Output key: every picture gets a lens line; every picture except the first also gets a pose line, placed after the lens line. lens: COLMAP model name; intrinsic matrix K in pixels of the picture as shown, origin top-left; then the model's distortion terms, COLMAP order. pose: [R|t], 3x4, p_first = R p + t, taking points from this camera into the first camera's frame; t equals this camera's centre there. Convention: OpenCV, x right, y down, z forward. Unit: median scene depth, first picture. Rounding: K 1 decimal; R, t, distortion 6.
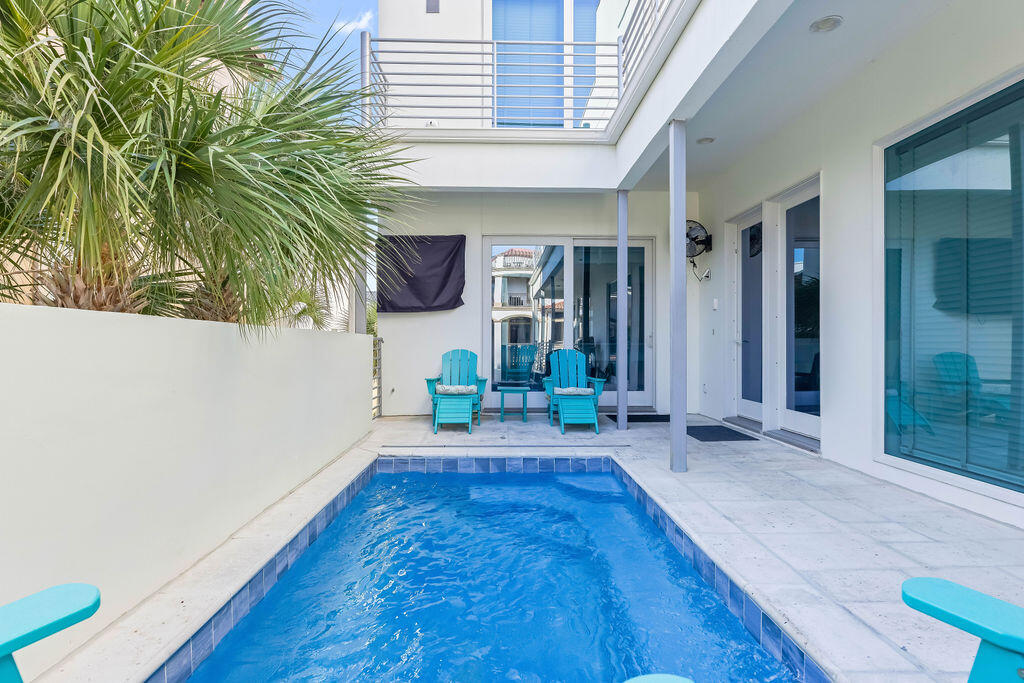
lens RADIAL K [[519.3, 0, 515.4], [0, 519.3, 341.5], [0, 0, 1]] dist [-0.004970, 0.001989]
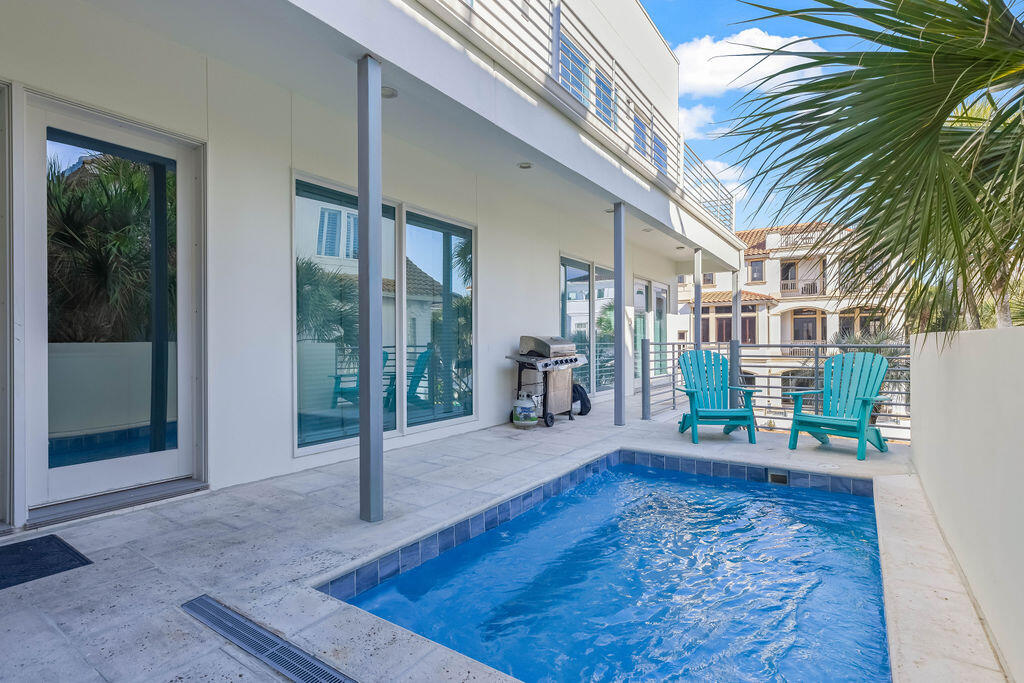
lens RADIAL K [[505.6, 0, 511.4], [0, 505.6, 342.6], [0, 0, 1]] dist [-0.000984, 0.001200]
pose [[-0.803302, 0.001178, 0.595571, -0.207868], [0.001130, 0.999999, -0.000453, -0.008402], [-0.595571, 0.000310, -0.803302, 1.042126]]
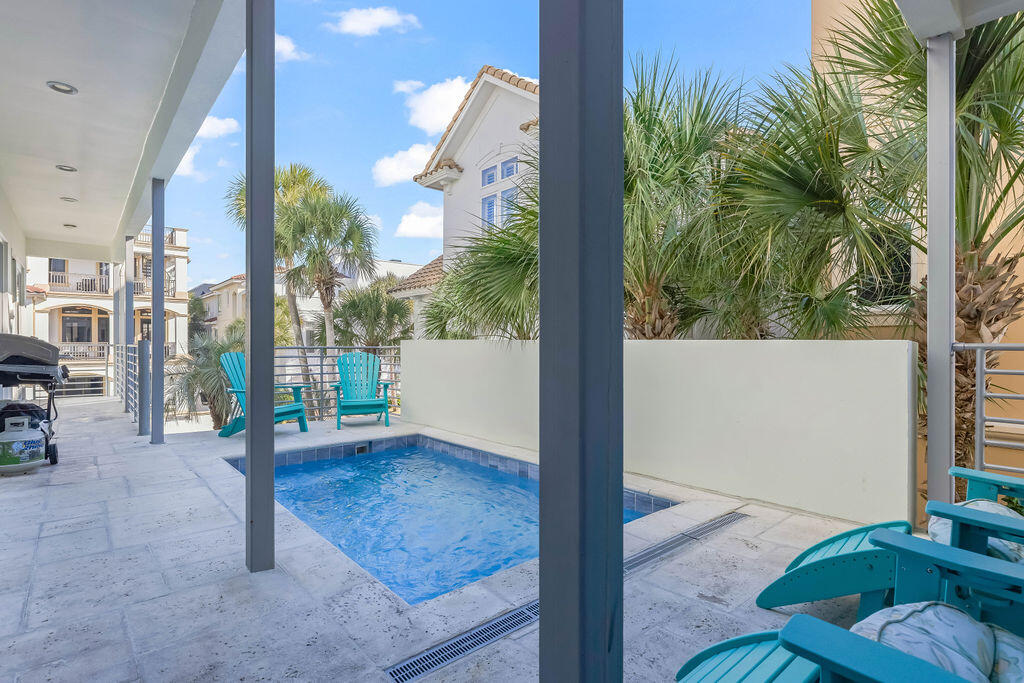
lens RADIAL K [[505.6, 0, 513.3], [0, 505.6, 342.9], [0, 0, 1]] dist [-0.000984, 0.001200]
pose [[-0.775812, -0.005000, -0.630945, 0.319627], [-0.001929, 0.999983, -0.005552, -0.007294], [0.630961, -0.003091, -0.775808, 1.146928]]
